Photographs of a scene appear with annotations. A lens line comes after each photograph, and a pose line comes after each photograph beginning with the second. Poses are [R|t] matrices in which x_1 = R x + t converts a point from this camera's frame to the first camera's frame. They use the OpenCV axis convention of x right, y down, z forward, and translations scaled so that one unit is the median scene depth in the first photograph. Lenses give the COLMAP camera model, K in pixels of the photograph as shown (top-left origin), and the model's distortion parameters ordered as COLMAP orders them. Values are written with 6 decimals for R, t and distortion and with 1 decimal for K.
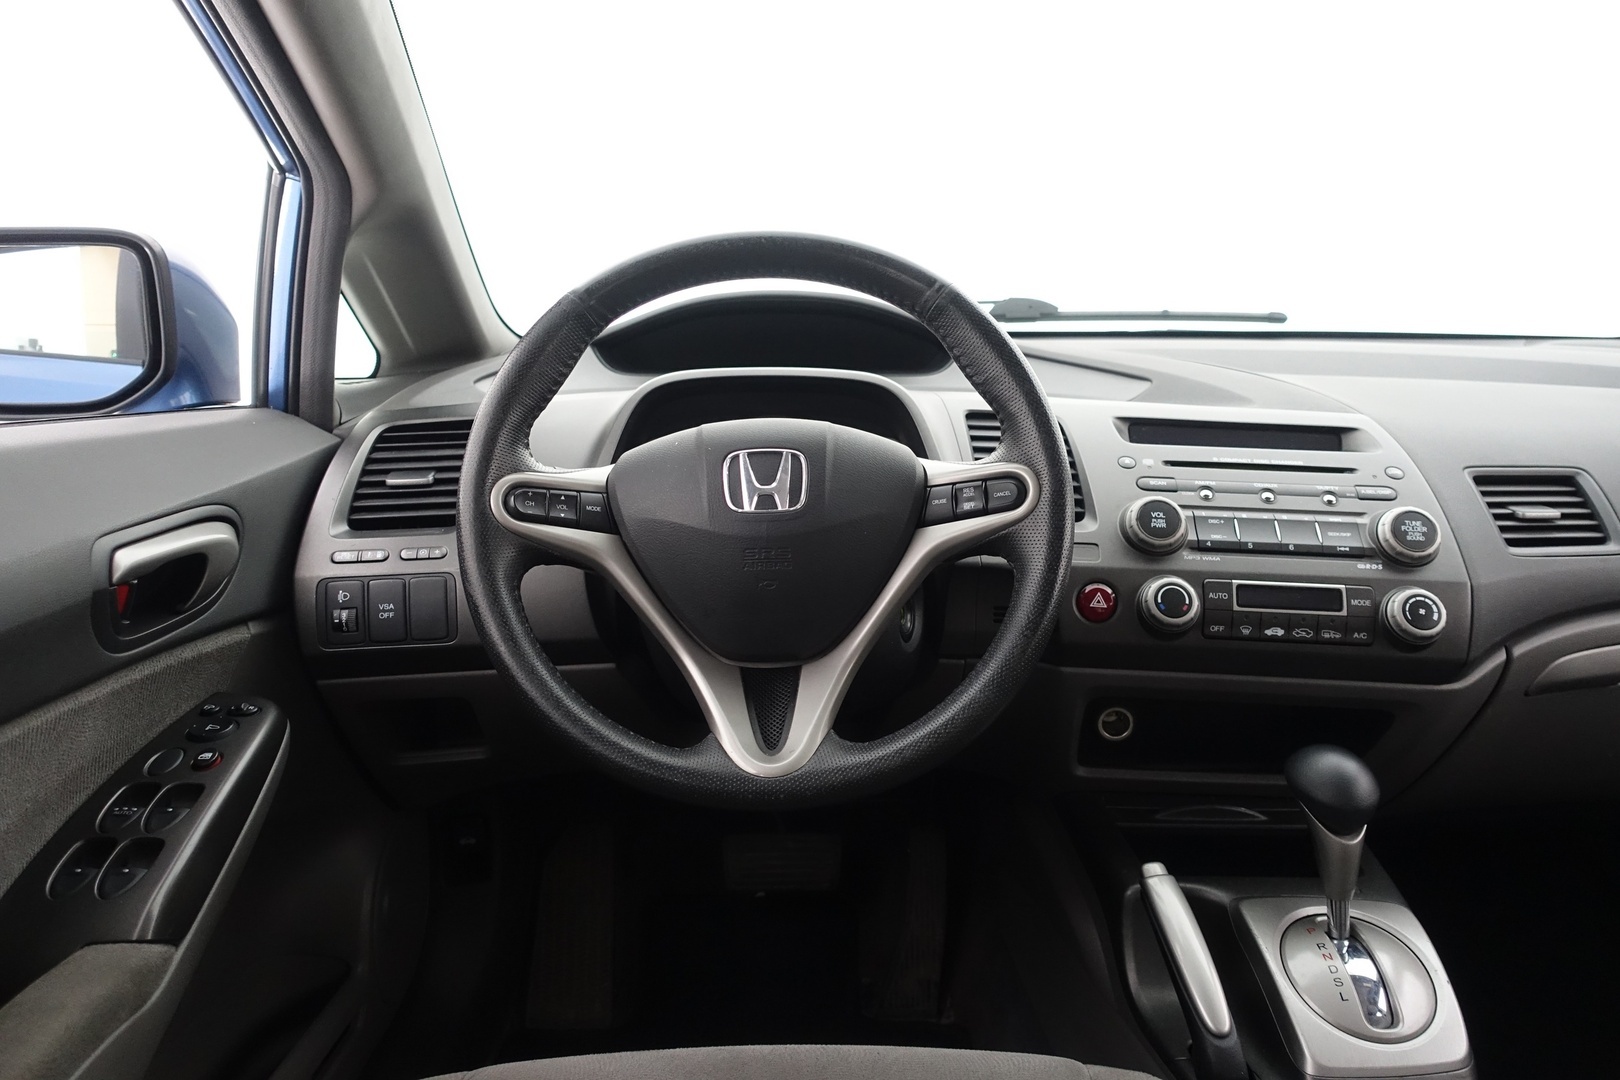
lens RADIAL K [[1135.8, 0, 807.4], [0, 1135.8, 536.2], [0, 0, 1]] dist [0.000923, -0.002579]
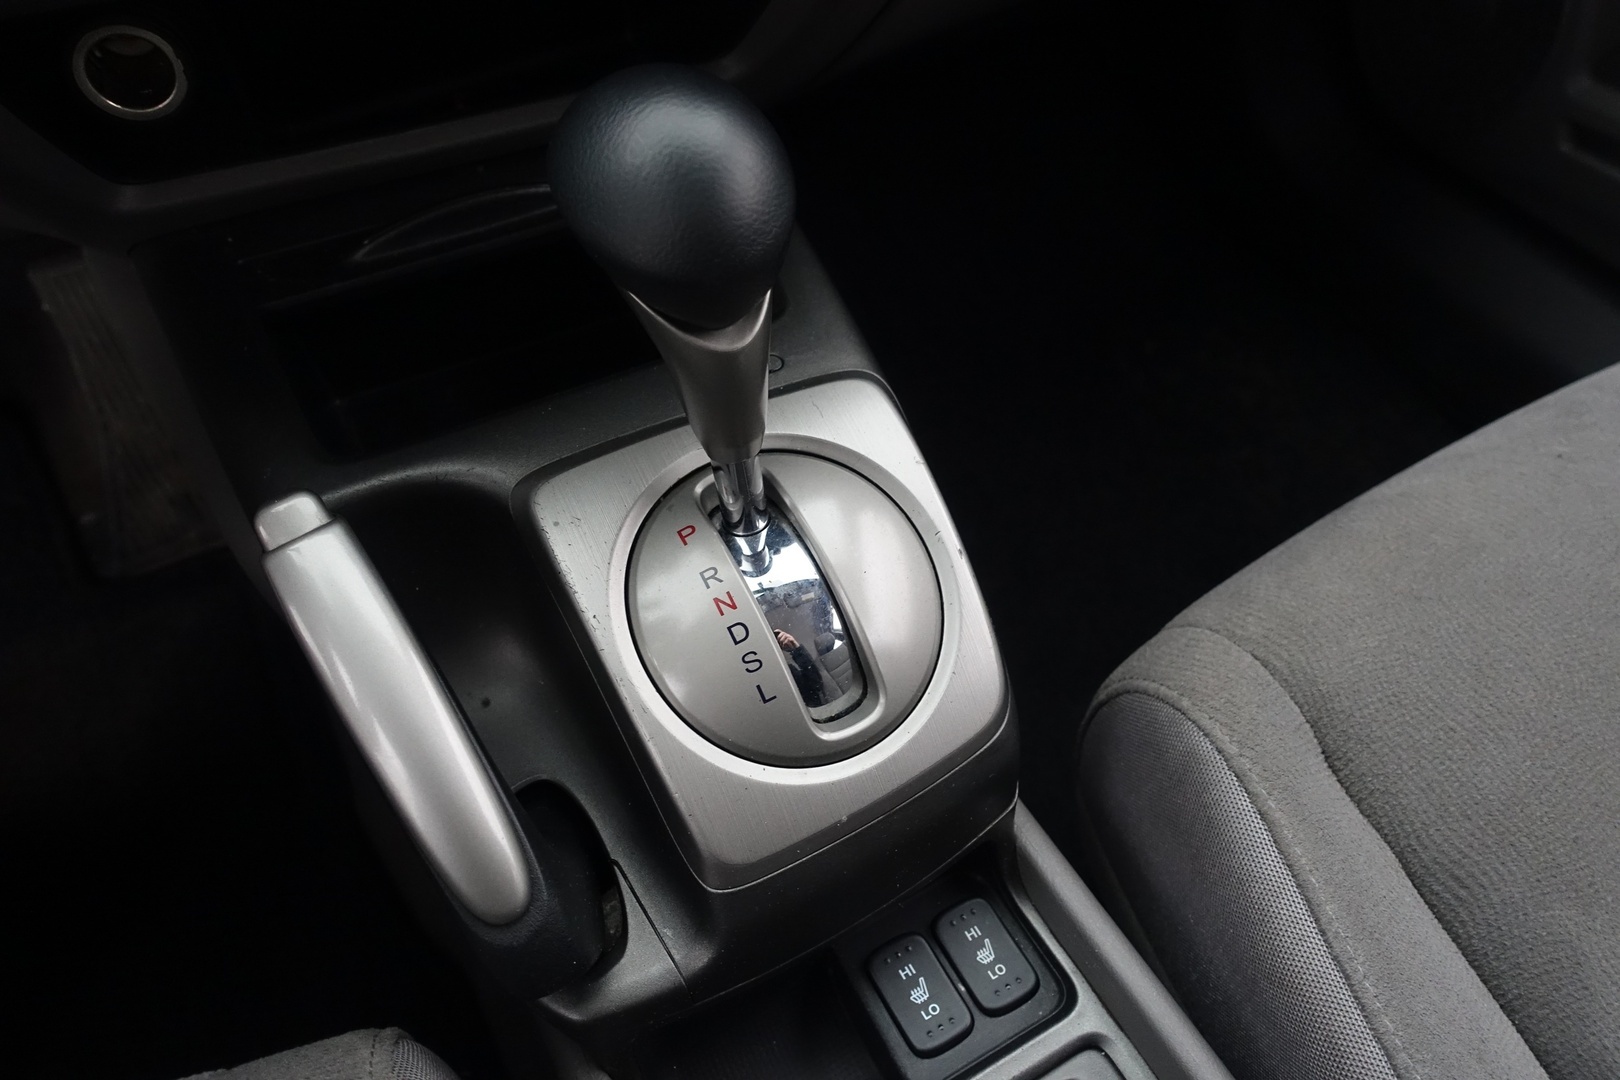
lens RADIAL K [[1135.8, 0, 810.3], [0, 1135.8, 527.5], [0, 0, 1]] dist [0.000923, -0.002579]
pose [[0.874982, -0.374481, 0.306872, 0.346397], [0.082766, 0.740194, 0.667280, 0.064138], [-0.477028, -0.558460, 0.678651, 0.672130]]
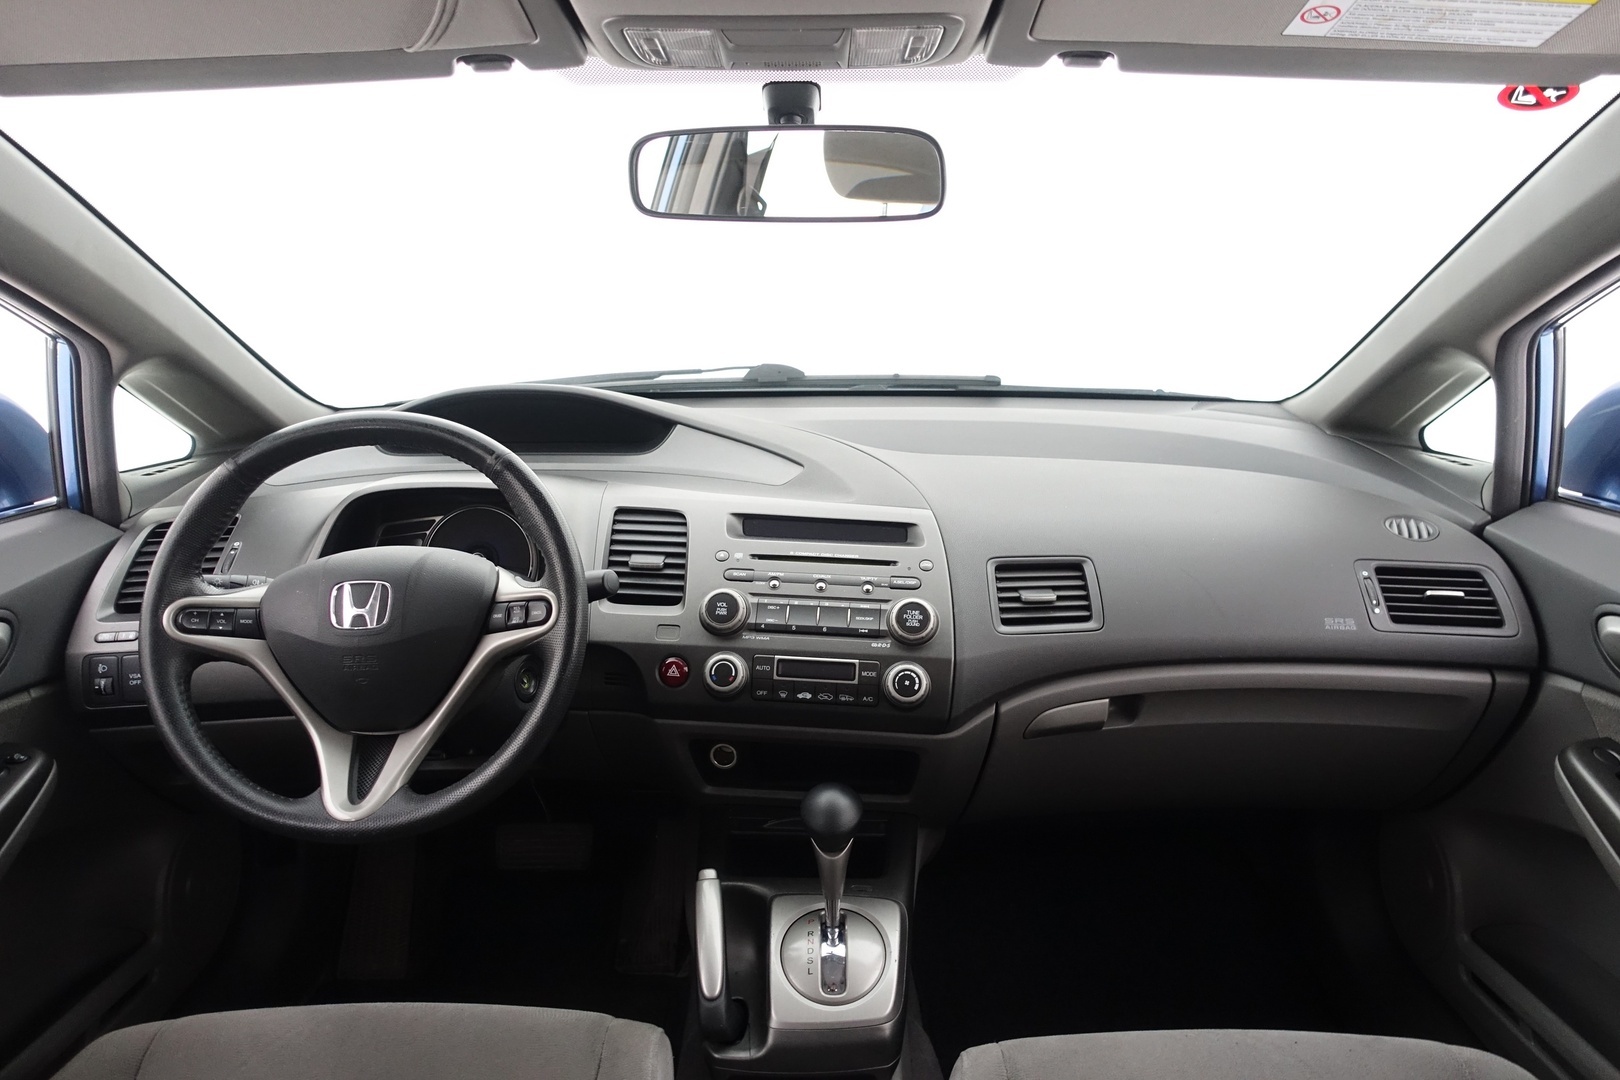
lens RADIAL K [[1135.8, 0, 807.9], [0, 1135.8, 536.6], [0, 0, 1]] dist [0.000923, -0.002579]
pose [[0.999765, -0.001303, -0.021644, 0.460321], [0.002440, 0.998613, 0.052602, -0.174267], [0.021545, -0.052642, 0.998381, -0.311116]]
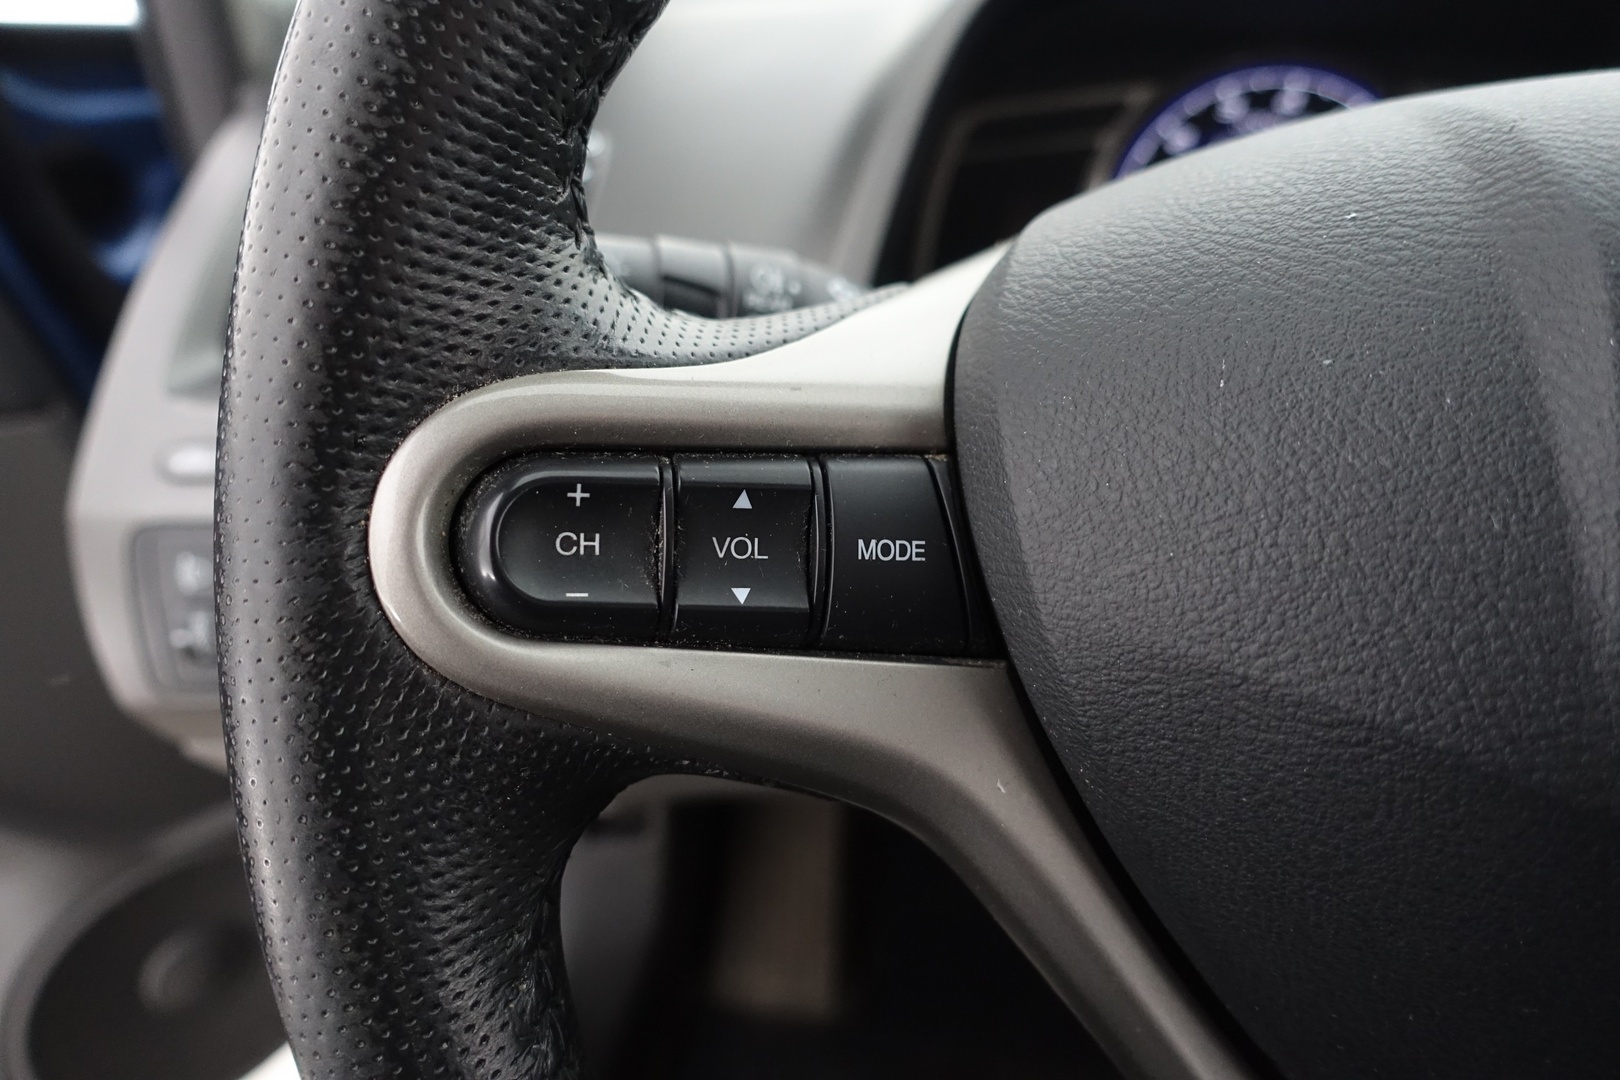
lens RADIAL K [[1135.8, 0, 809.5], [0, 1135.8, 543.5], [0, 0, 1]] dist [0.000923, -0.002579]
pose [[0.987461, 0.057590, -0.146986, -0.152065], [-0.011398, 0.954663, 0.297471, -0.076299], [0.157453, -0.292066, 0.943348, 0.709658]]
